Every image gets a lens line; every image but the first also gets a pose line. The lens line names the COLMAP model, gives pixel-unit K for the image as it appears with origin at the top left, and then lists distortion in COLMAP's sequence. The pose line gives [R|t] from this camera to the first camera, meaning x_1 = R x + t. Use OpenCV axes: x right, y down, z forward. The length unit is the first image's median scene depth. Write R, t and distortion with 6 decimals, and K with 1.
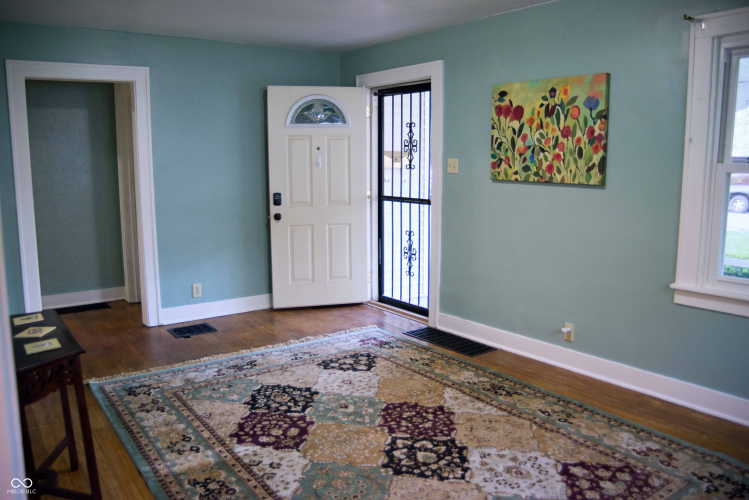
lens RADIAL K [[624.9, 0, 374.5], [0, 624.9, 250.0], [0, 0, 1]] dist [-0.117303, 0.004991]
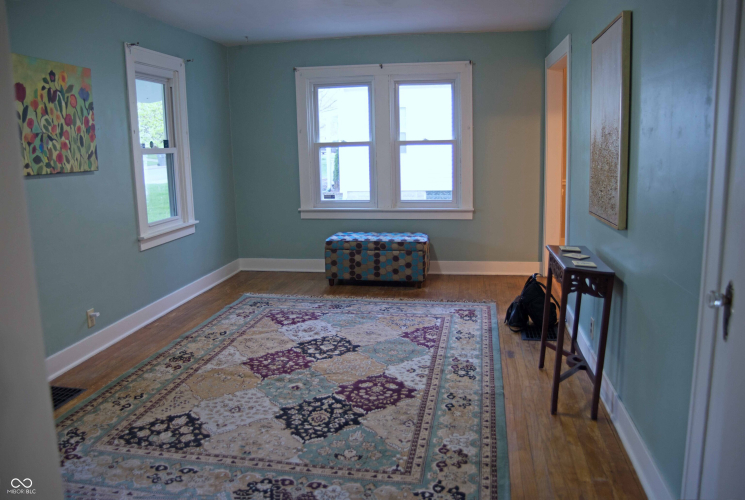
lens RADIAL K [[590.5, 0, 372.5], [0, 590.5, 250.0], [0, 0, 1]] dist [-0.066769, 0.004506]
pose [[-0.706185, -0.108554, 0.699656, -0.705894], [0.123694, 0.954065, 0.272874, -0.186593], [-0.697139, 0.279243, -0.660318, 1.337221]]
